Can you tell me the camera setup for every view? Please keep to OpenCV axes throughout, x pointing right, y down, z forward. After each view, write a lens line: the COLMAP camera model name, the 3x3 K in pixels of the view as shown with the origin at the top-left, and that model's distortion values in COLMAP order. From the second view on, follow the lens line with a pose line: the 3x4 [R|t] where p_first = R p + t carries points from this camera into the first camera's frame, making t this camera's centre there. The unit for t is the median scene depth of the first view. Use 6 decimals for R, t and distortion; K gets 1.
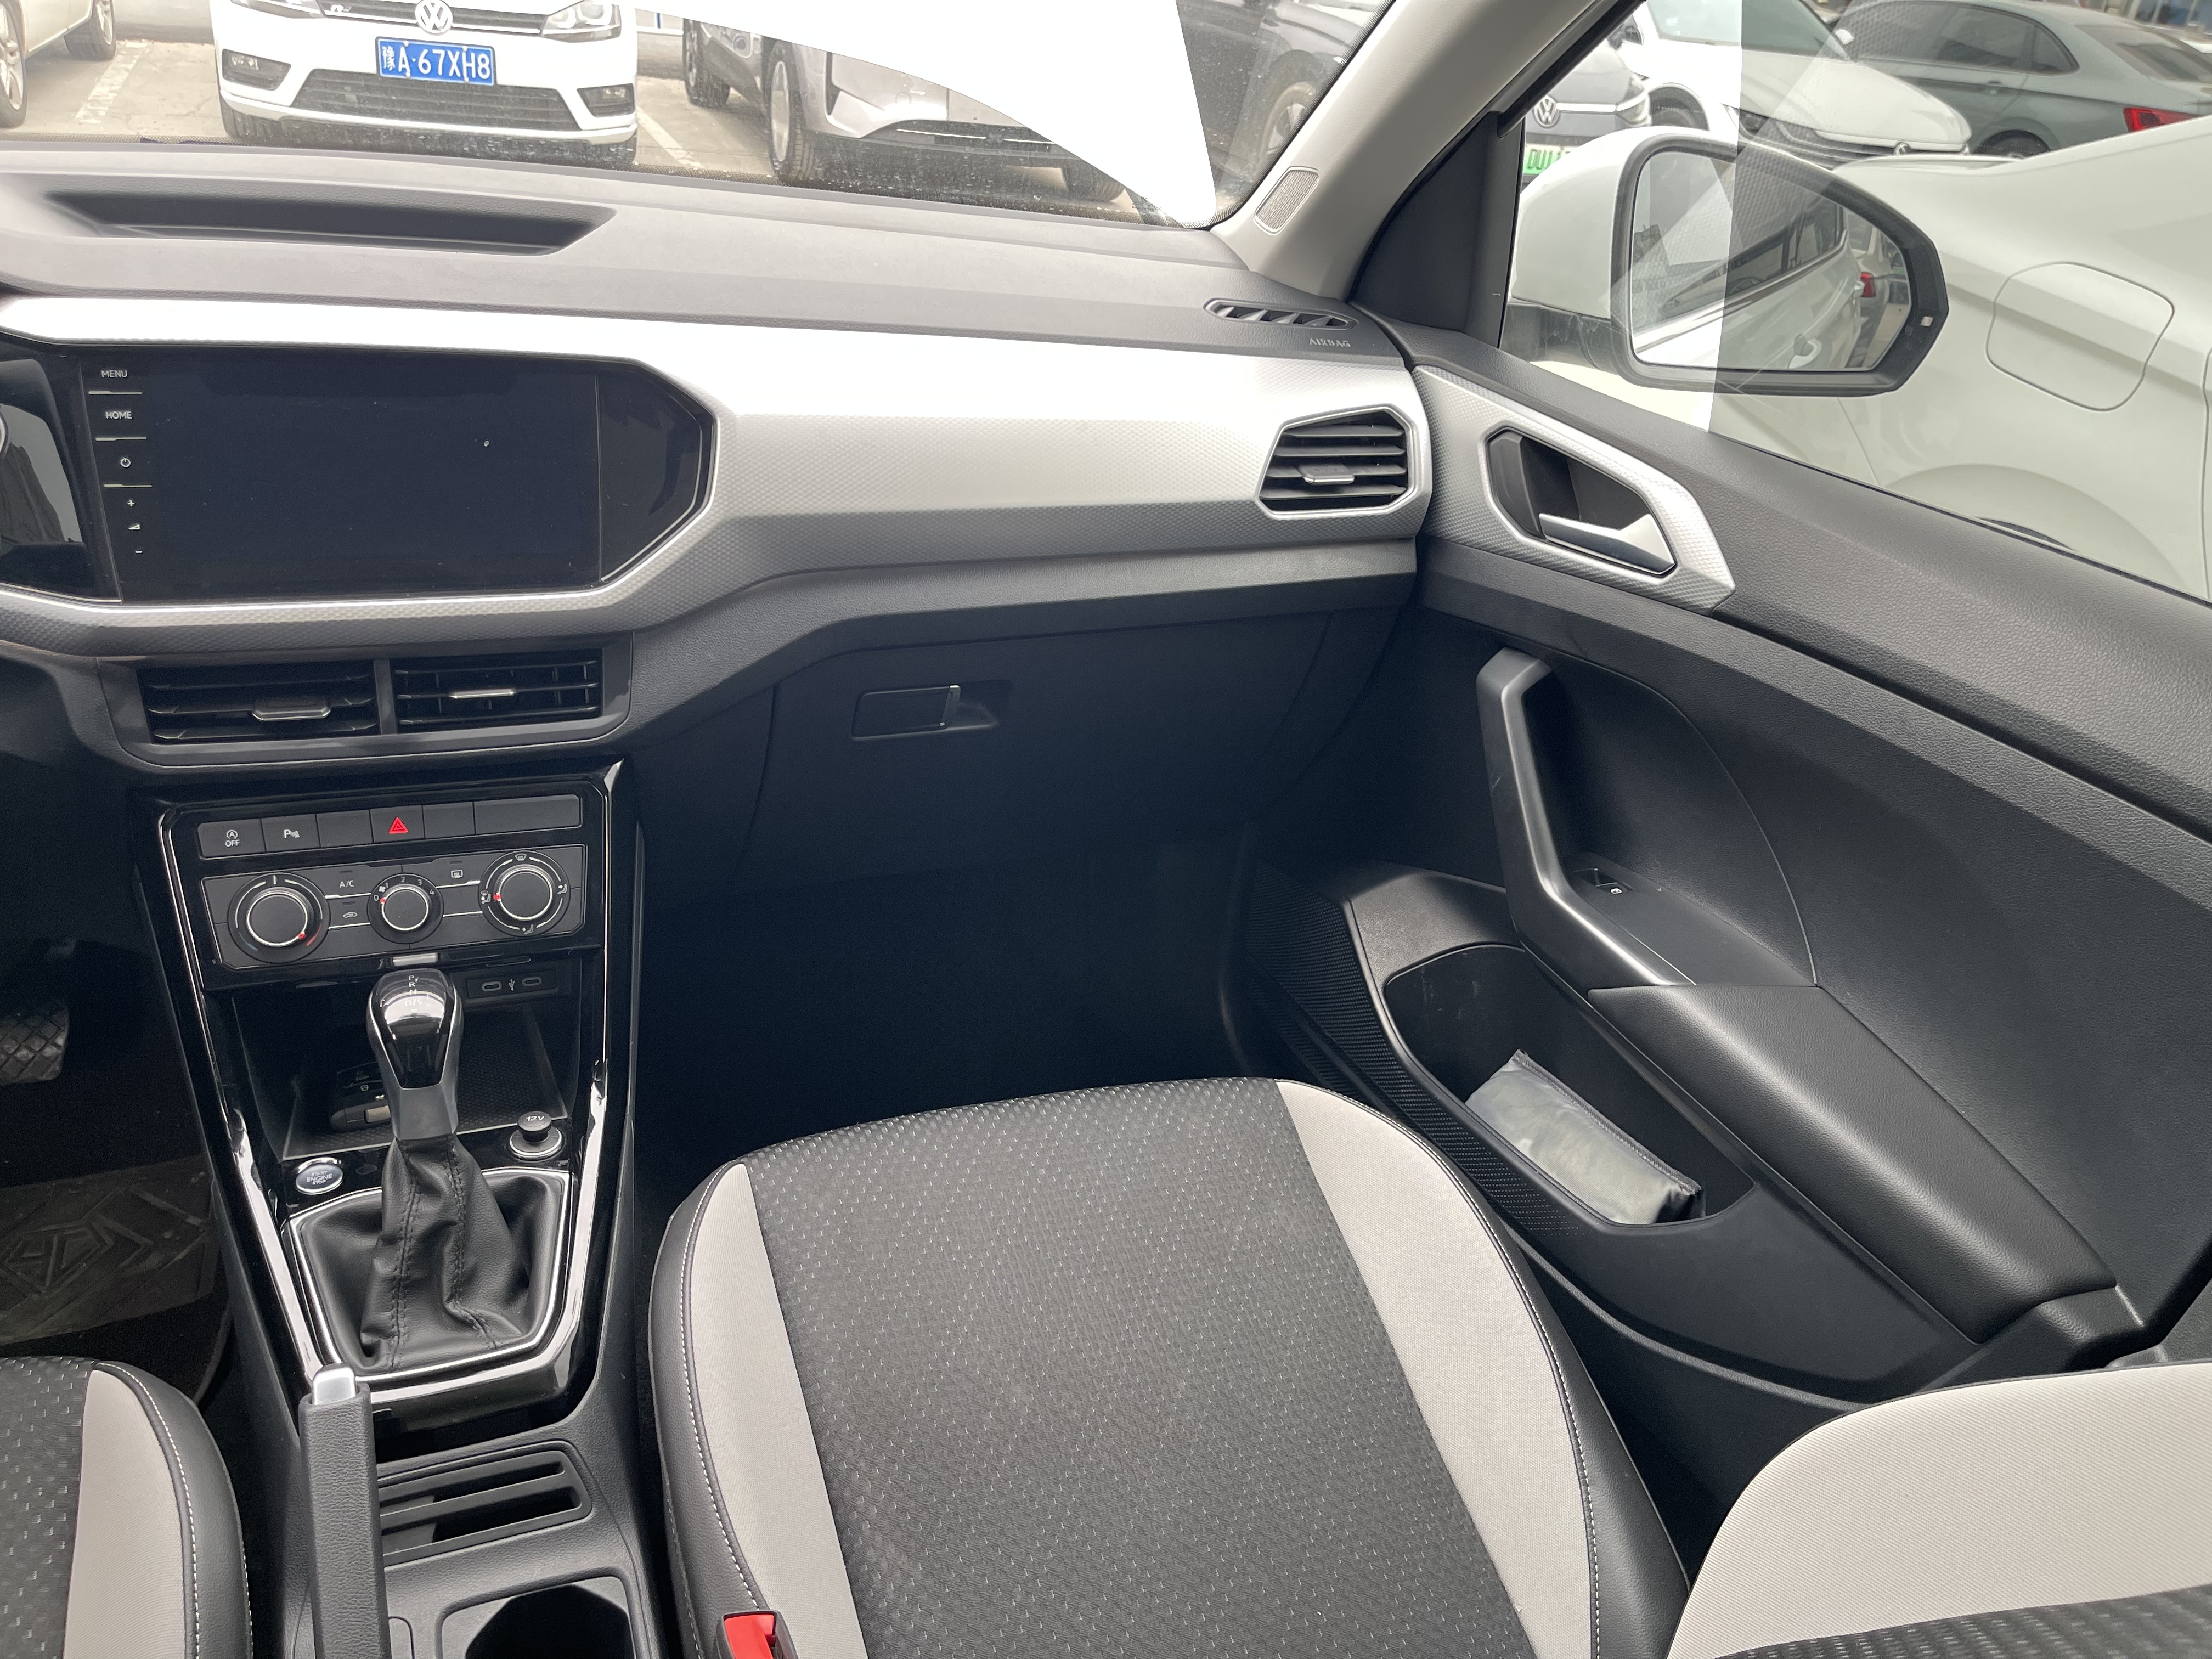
lens RADIAL K [[1667.4, 0, 1098.9], [0, 1667.4, 848.7], [0, 0, 1]] dist [0.088385, -0.135339]
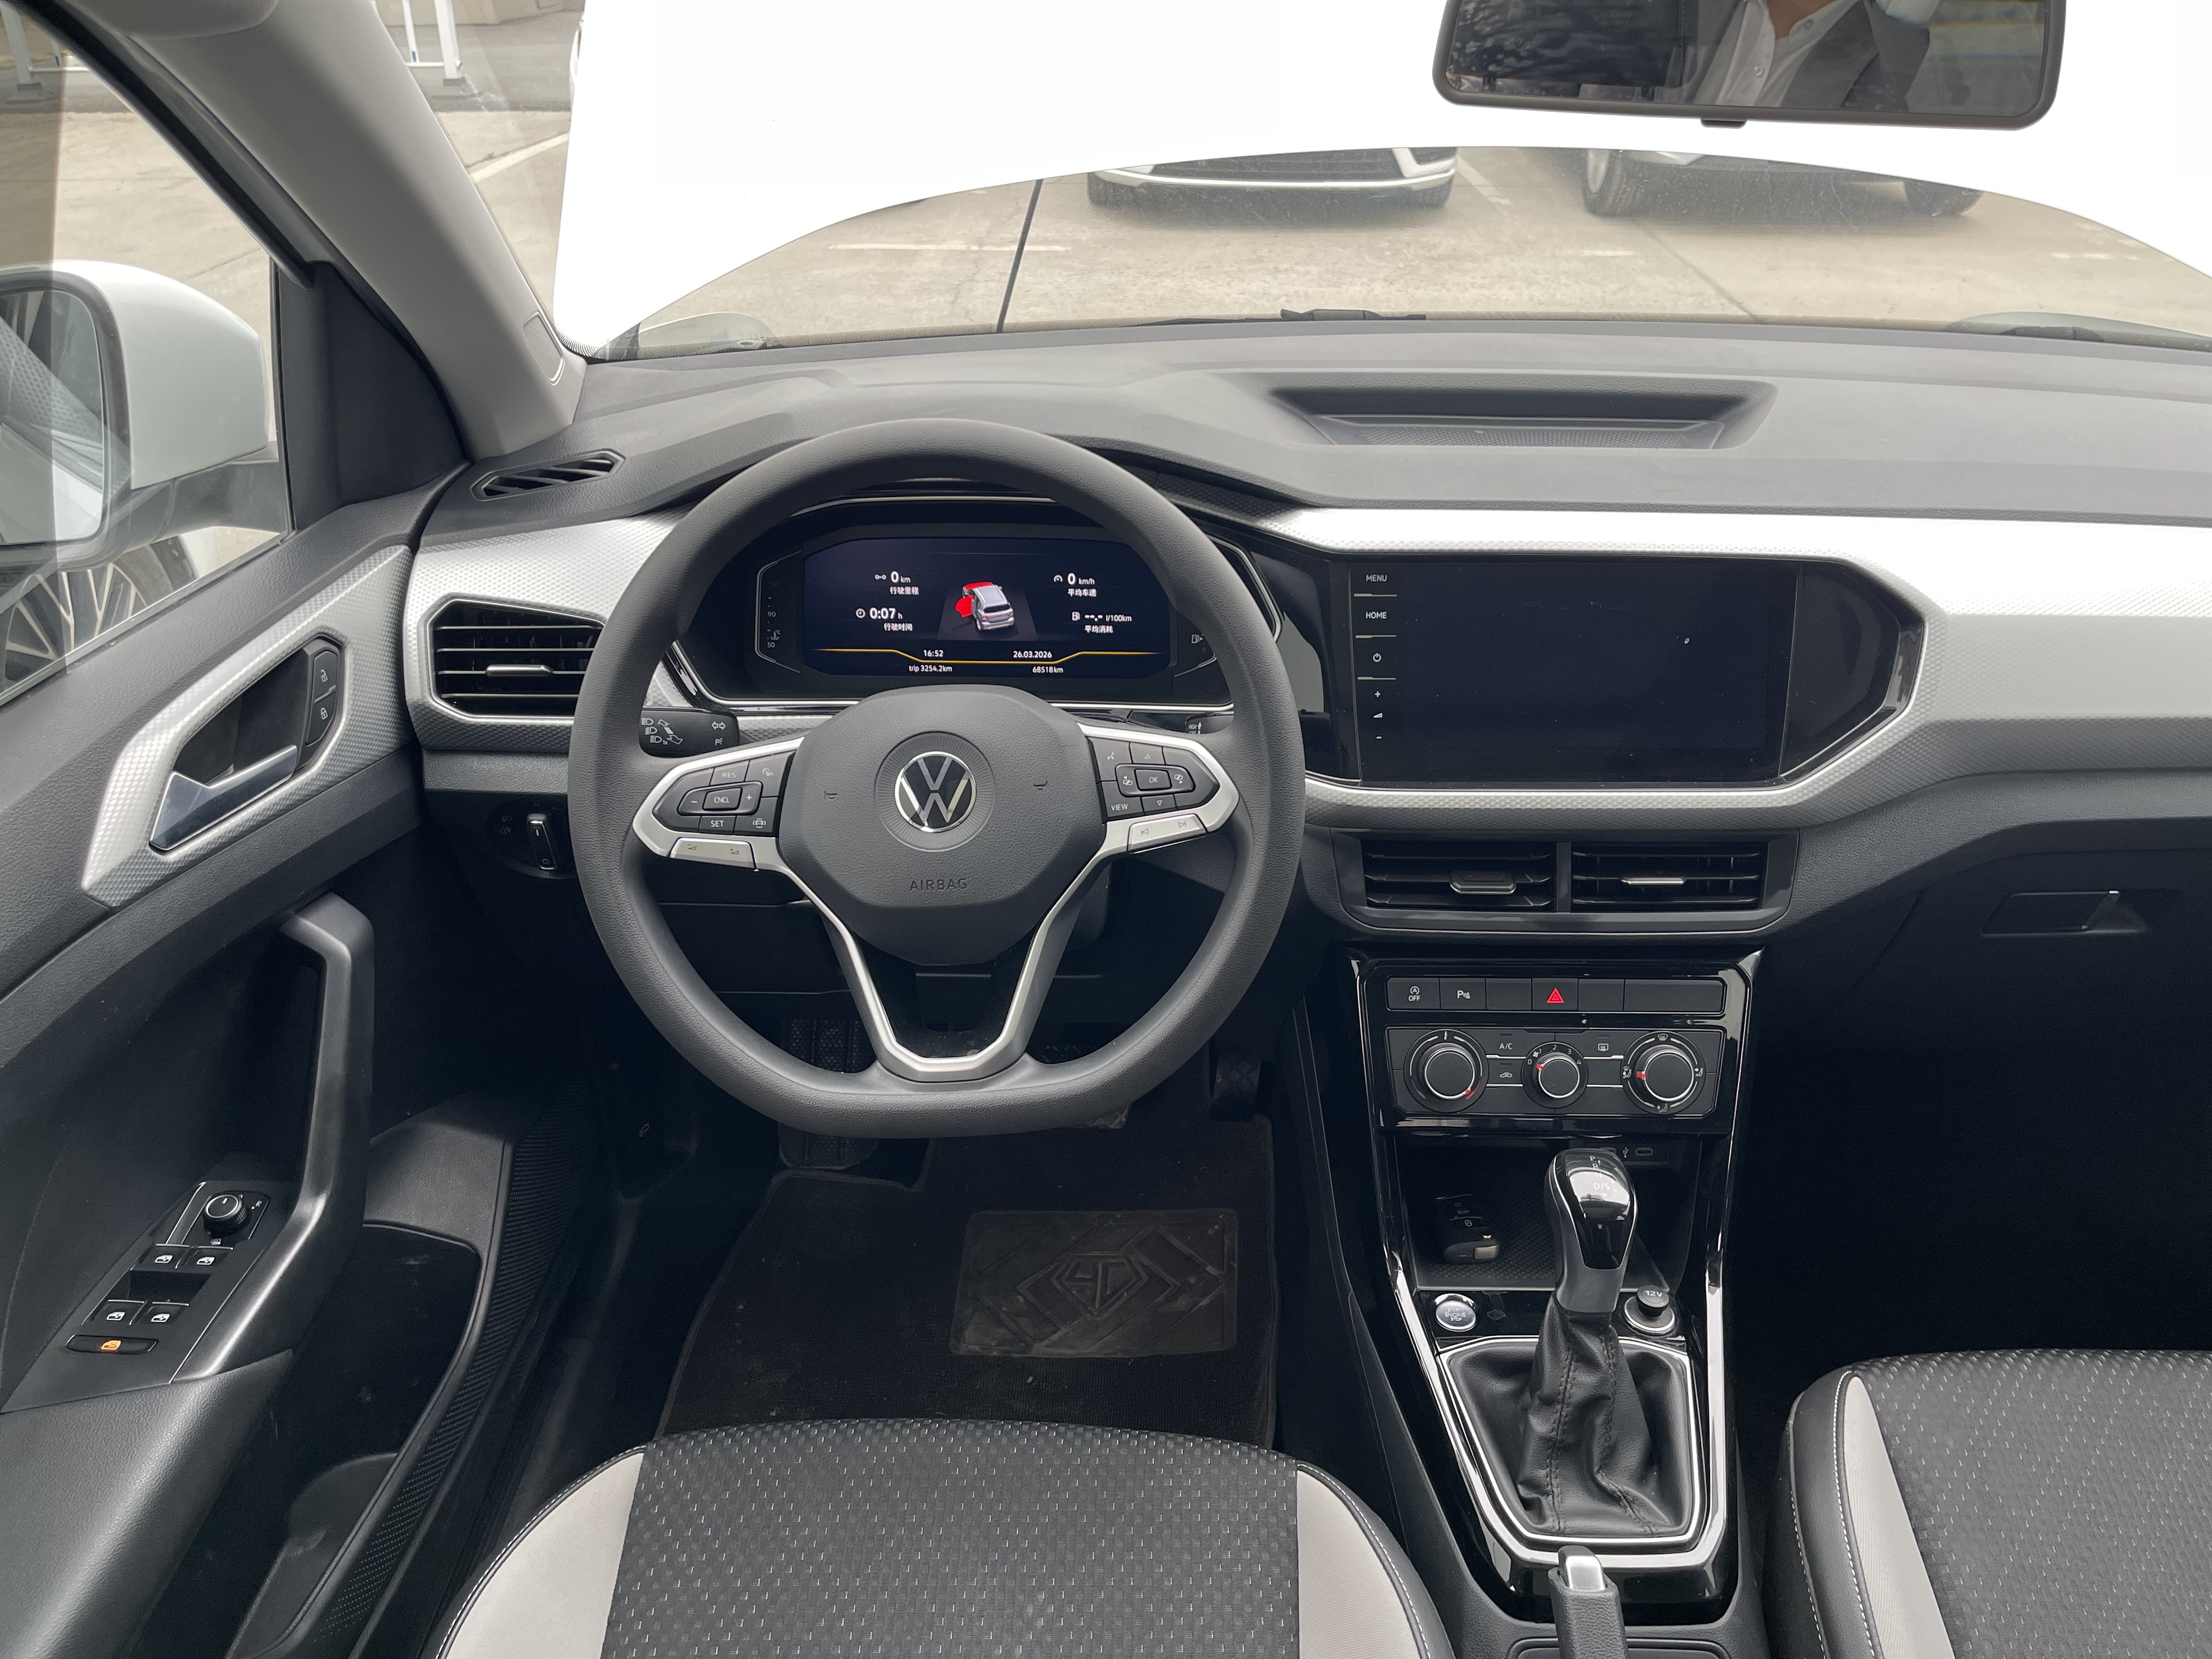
lens RADIAL K [[1667.4, 0, 1098.9], [0, 1667.4, 848.7], [0, 0, 1]] dist [0.088385, -0.135339]
pose [[0.916532, 0.094715, -0.388585, -0.275633], [-0.097186, 0.995177, 0.013341, -0.090948], [0.387974, 0.025538, 0.921316, -0.081816]]
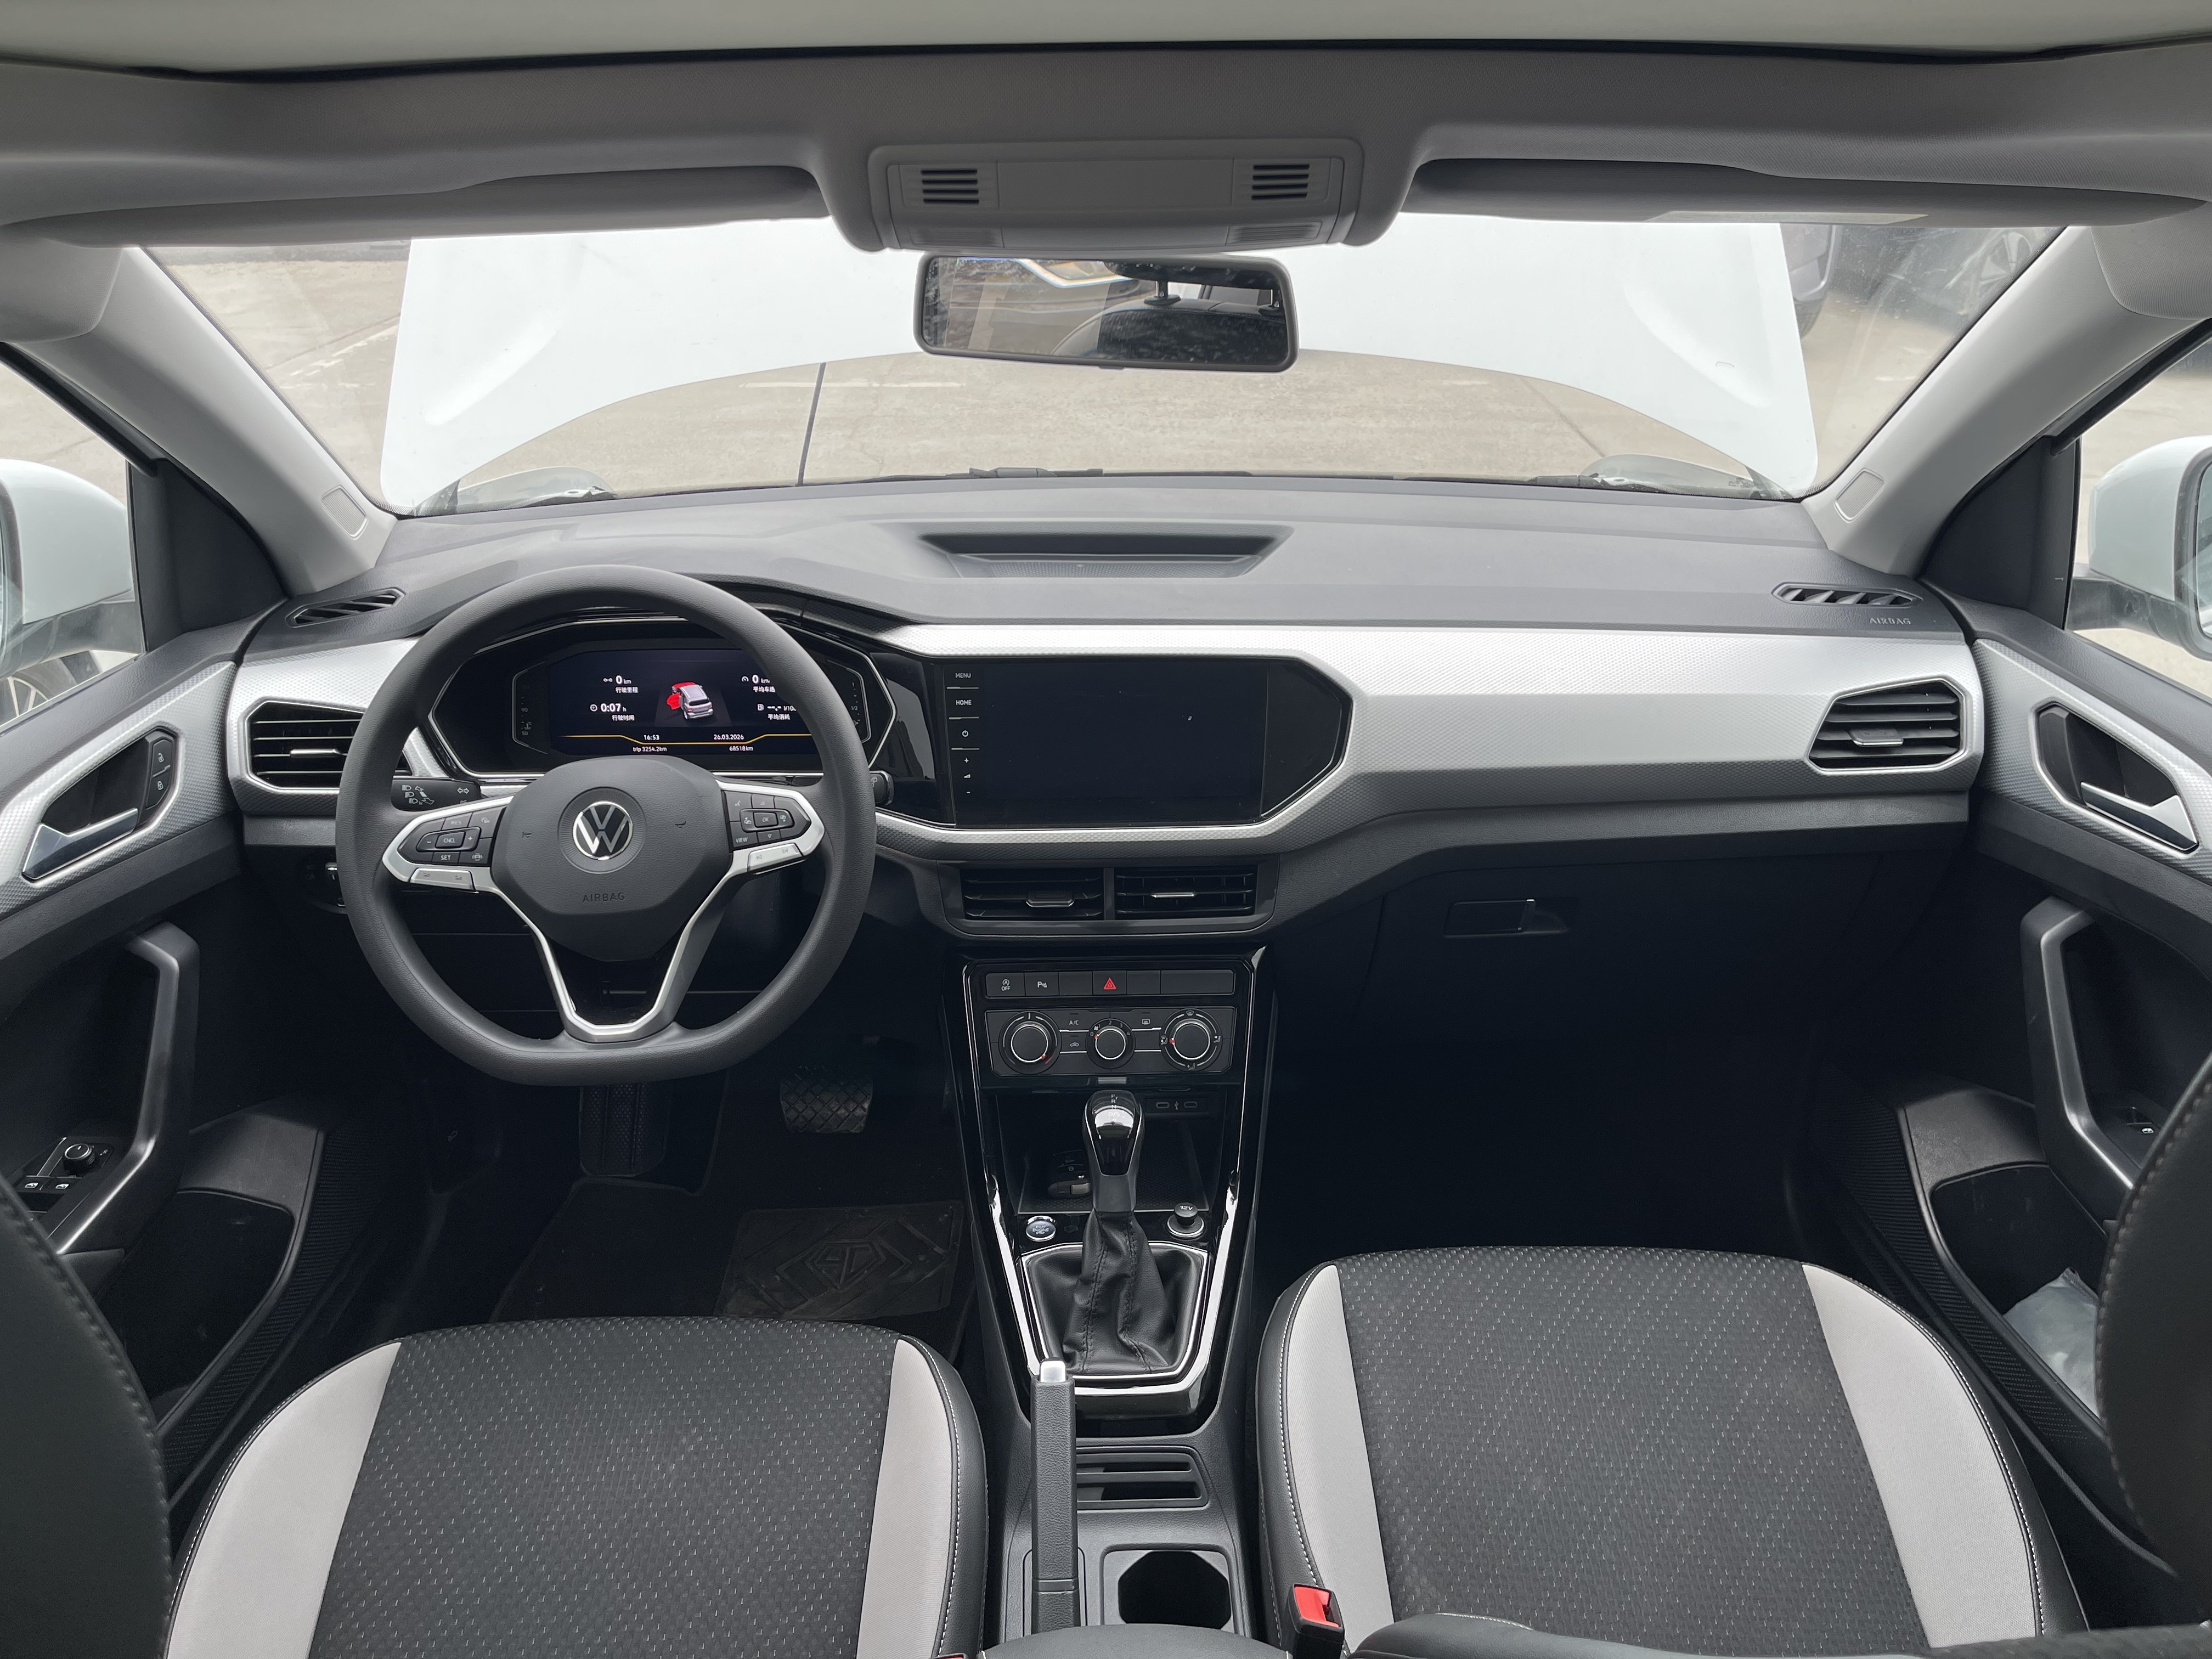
lens RADIAL K [[1667.4, 0, 1098.9], [0, 1667.4, 848.7], [0, 0, 1]] dist [0.088385, -0.135339]
pose [[0.927631, 0.051981, -0.369863, 0.084369], [-0.077523, 0.995499, -0.054521, -0.049292], [0.365364, 0.079248, 0.927485, -0.303140]]
